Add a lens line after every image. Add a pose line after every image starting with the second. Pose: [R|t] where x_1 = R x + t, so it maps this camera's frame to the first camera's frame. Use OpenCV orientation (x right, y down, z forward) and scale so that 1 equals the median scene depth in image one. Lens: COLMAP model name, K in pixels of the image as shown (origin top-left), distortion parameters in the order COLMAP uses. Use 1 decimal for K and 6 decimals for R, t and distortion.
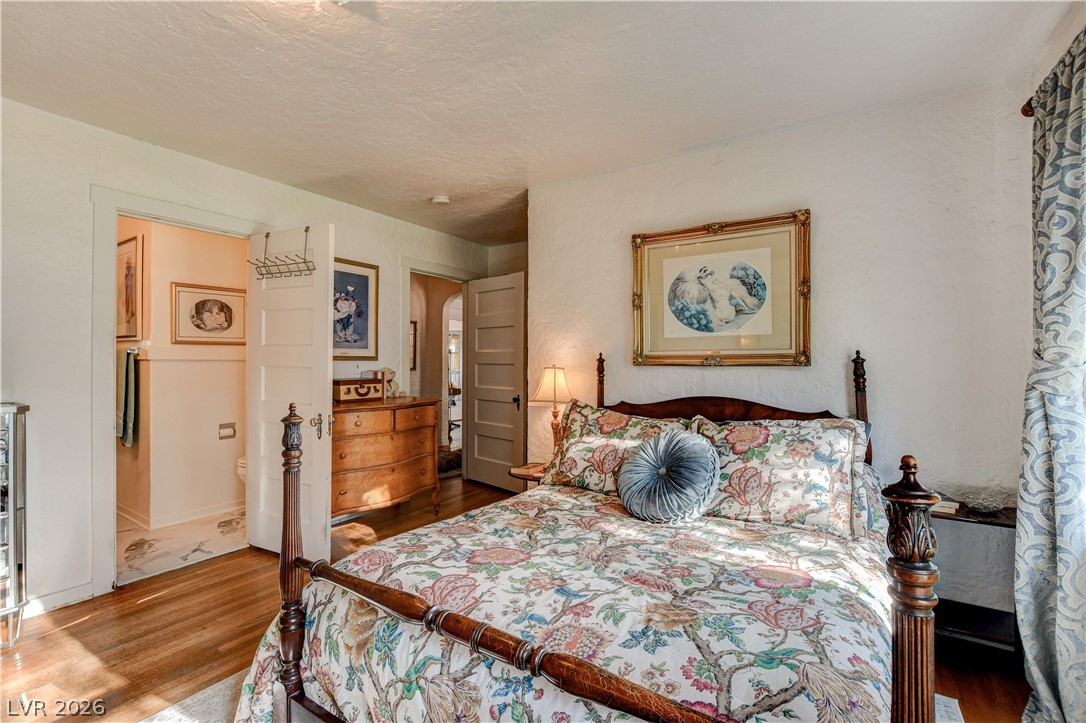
lens RADIAL K [[477.0, 0, 541.6], [0, 477.0, 357.1], [0, 0, 1]] dist [-0.025286, 0.005418]
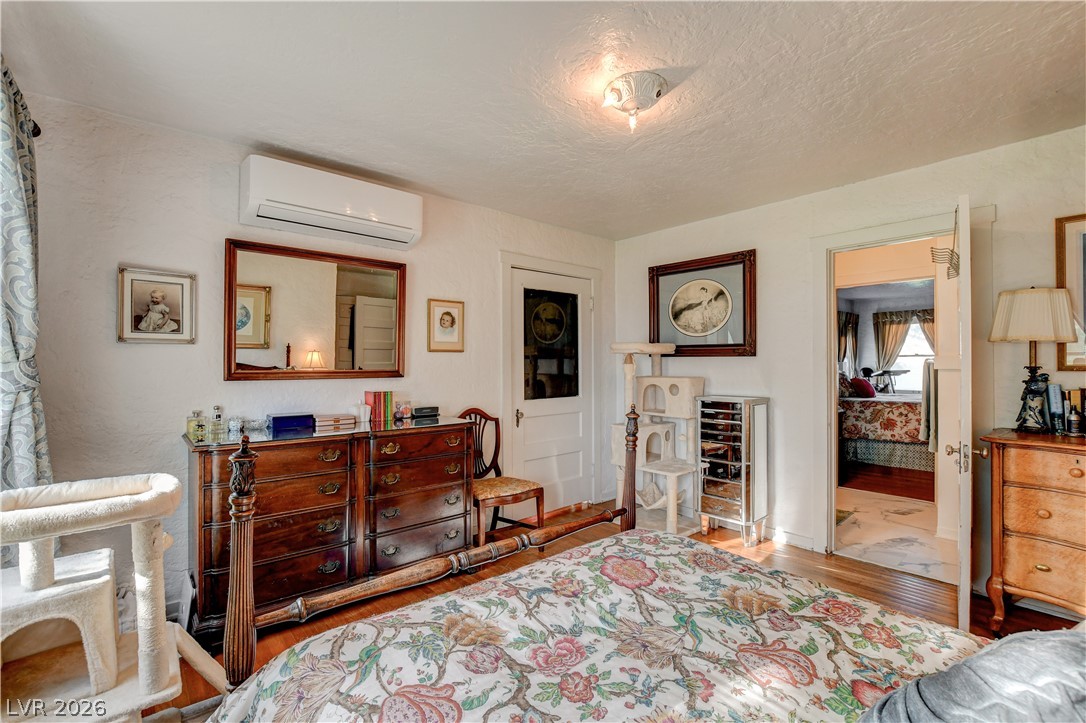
lens RADIAL K [[477.0, 0, 541.6], [0, 477.0, 357.1], [0, 0, 1]] dist [-0.025286, 0.005418]
pose [[-0.276759, -0.015933, -0.960807, 0.968947], [0.007095, 0.999801, -0.018623, -0.021403], [0.960913, -0.011971, -0.276591, 1.139926]]
